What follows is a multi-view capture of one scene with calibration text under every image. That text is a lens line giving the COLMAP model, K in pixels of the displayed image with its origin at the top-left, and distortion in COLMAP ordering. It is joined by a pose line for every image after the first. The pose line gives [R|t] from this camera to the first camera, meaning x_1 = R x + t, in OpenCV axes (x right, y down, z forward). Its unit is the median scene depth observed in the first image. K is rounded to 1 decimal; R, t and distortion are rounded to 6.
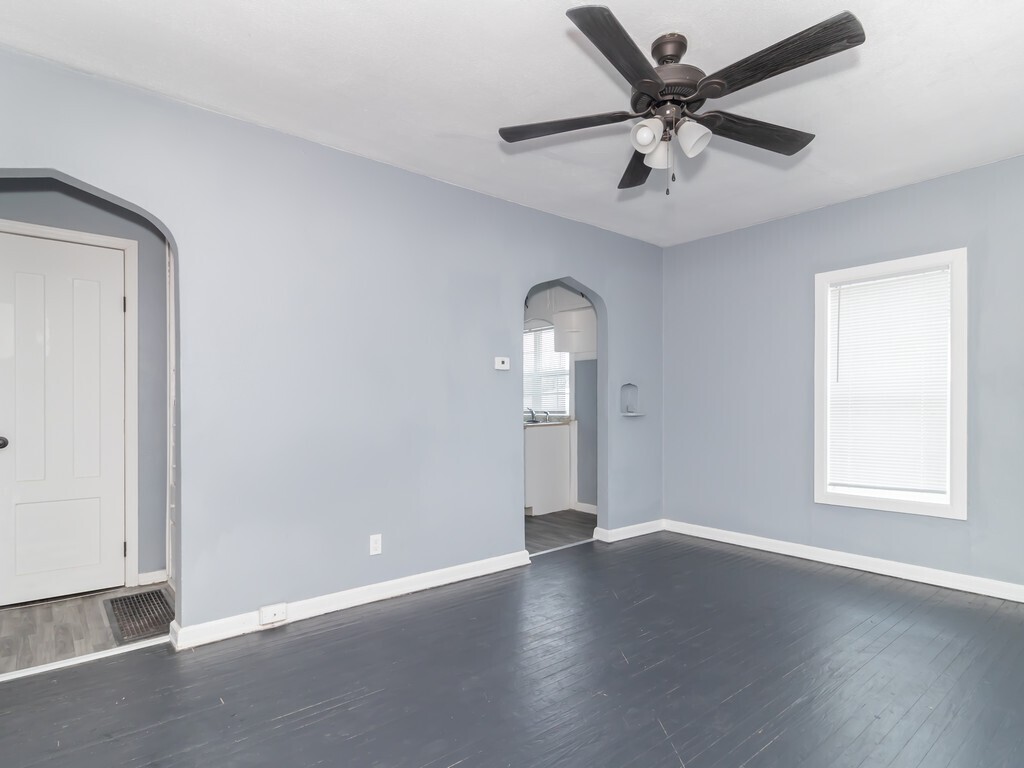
lens RADIAL K [[559.5, 0, 516.9], [0, 559.5, 407.7], [0, 0, 1]] dist [0.005650, 0.001254]
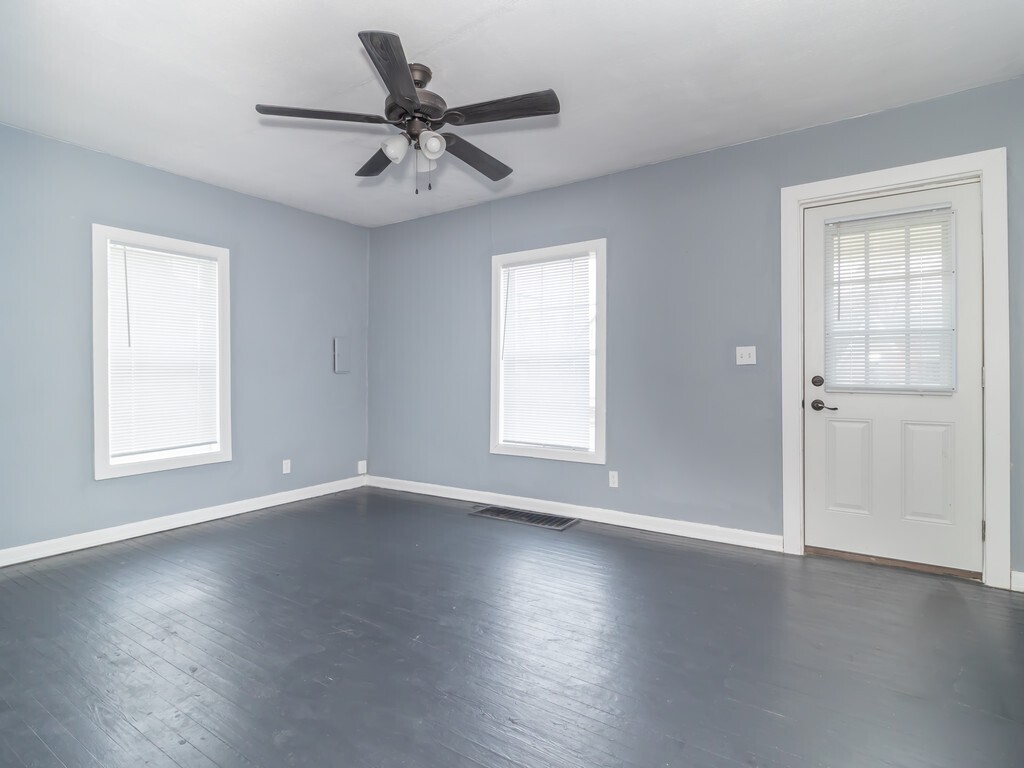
lens RADIAL K [[544.5, 0, 514.4], [0, 544.5, 370.5], [0, 0, 1]] dist [0.019326, 0.000437]
pose [[-0.281201, 0.009045, 0.959606, -0.508789], [0.006813, 0.999949, -0.007429, 0.006247], [-0.959625, 0.004449, -0.281249, 0.627212]]
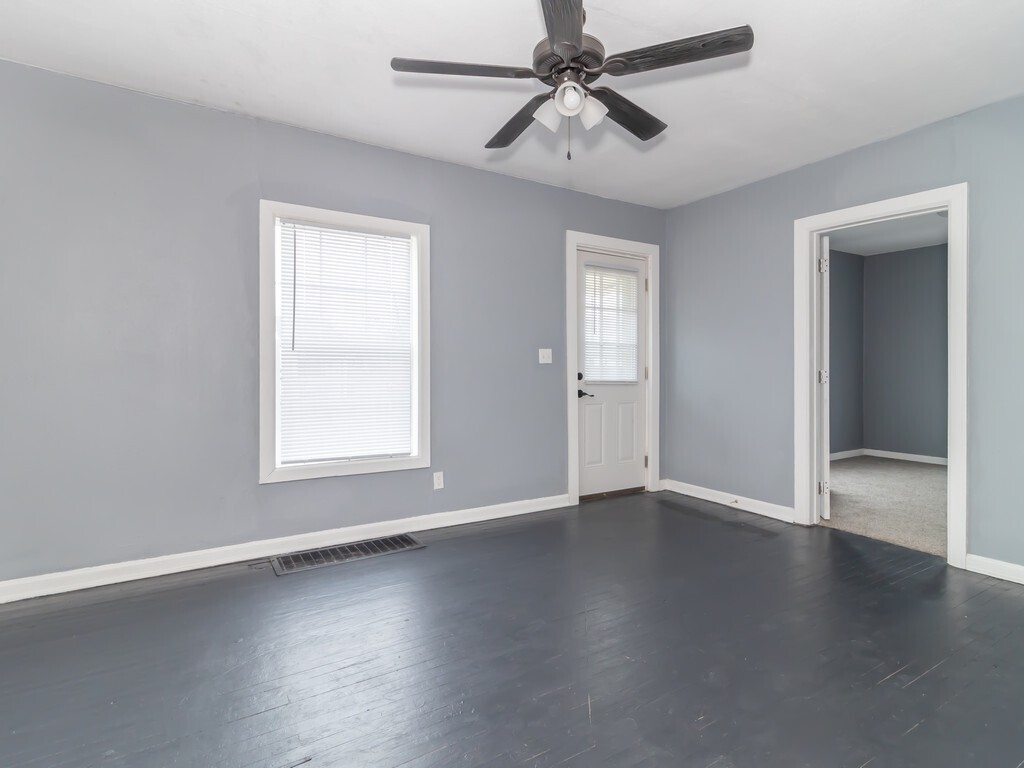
lens RADIAL K [[544.5, 0, 514.4], [0, 544.5, 370.5], [0, 0, 1]] dist [0.019326, 0.000437]
pose [[-0.991200, -0.003686, 0.132322, 0.137502], [-0.002803, 0.999973, 0.006855, -0.000698], [-0.132344, 0.006423, -0.991183, 1.098559]]
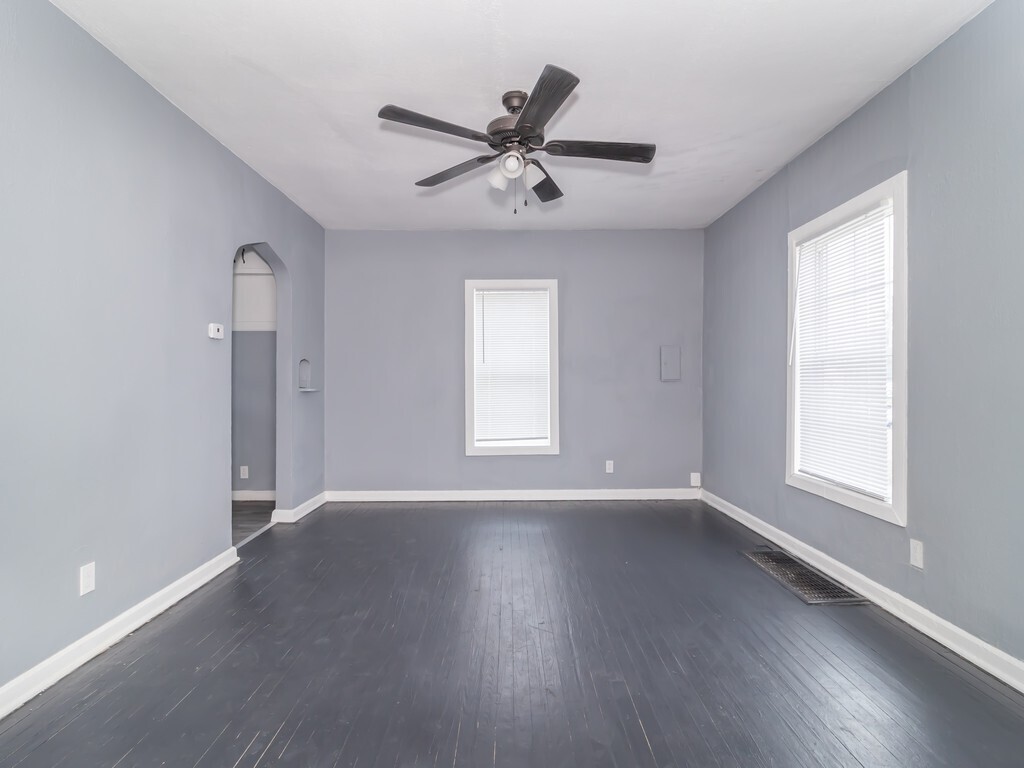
lens RADIAL K [[538.4, 0, 510.1], [0, 538.4, 368.9], [0, 0, 1]] dist [0.000721, 0.000670]
pose [[0.635438, 0.016577, 0.771974, -0.374866], [0.005252, 0.999654, -0.025789, 0.001662], [-0.772134, 0.020442, 0.635131, 0.134685]]
